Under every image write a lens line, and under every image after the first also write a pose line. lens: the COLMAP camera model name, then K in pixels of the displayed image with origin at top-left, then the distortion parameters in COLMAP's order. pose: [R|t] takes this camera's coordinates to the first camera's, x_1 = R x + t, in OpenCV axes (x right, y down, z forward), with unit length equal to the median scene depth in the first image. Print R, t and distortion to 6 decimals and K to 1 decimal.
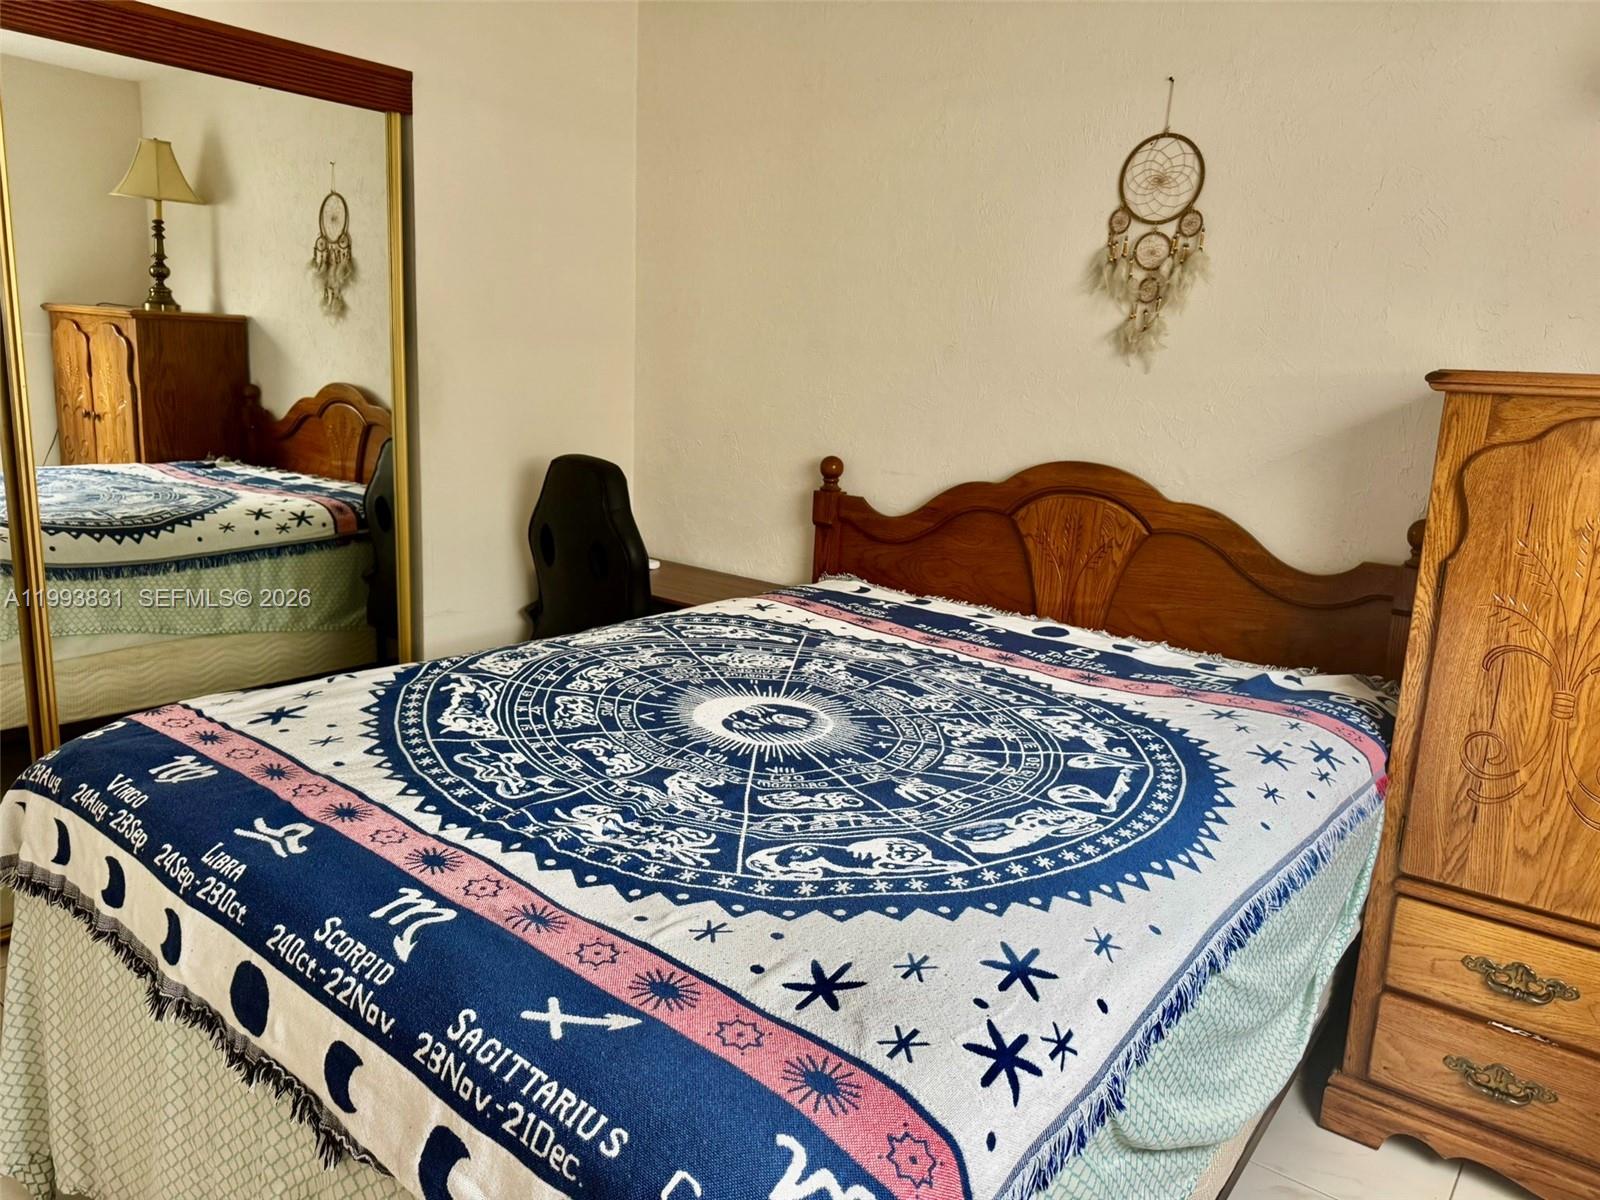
lens RADIAL K [[1121.6, 0, 806.6], [0, 1121.6, 598.6], [0, 0, 1]] dist [0.071566, -0.097539]
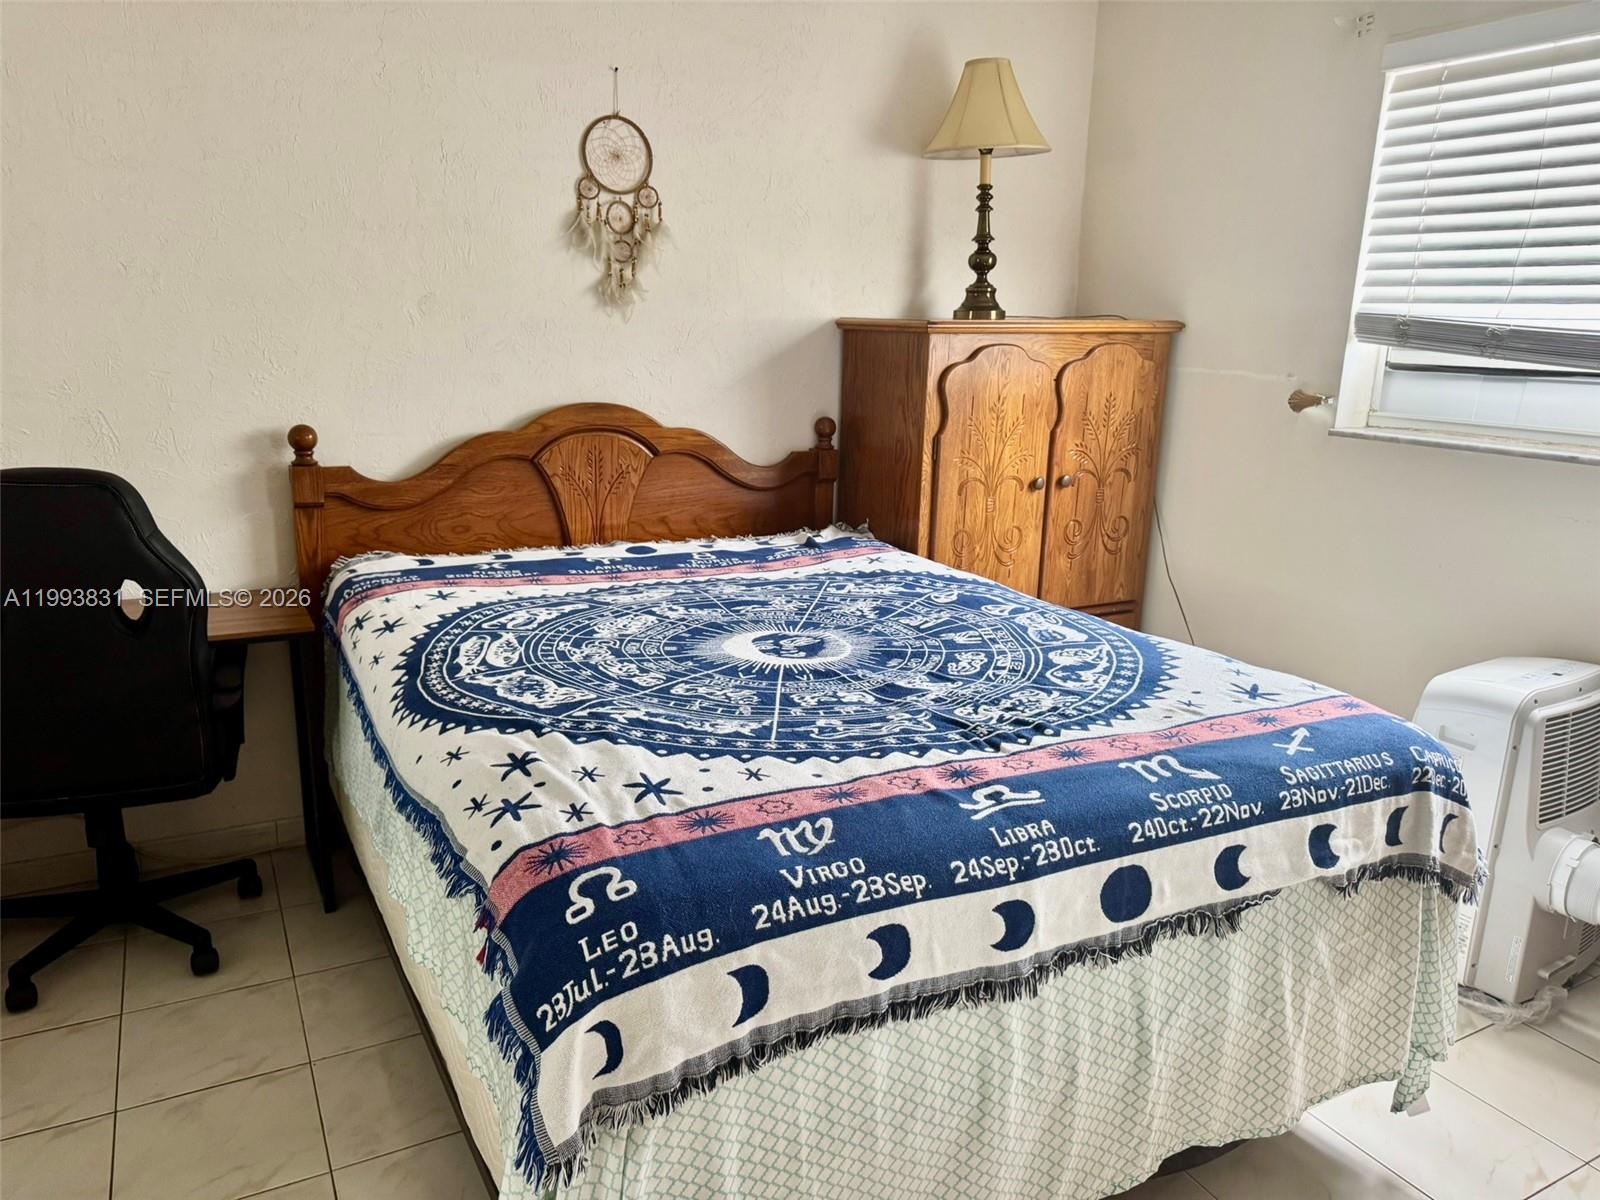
lens RADIAL K [[1133.0, 0, 803.3], [0, 1133.0, 577.3], [0, 0, 1]] dist [0.192065, -0.450153]
pose [[0.391571, -0.236838, 0.889146, -1.047064], [0.186105, 0.966721, 0.175543, -0.162223], [-0.901131, 0.096737, 0.422617, 0.486986]]
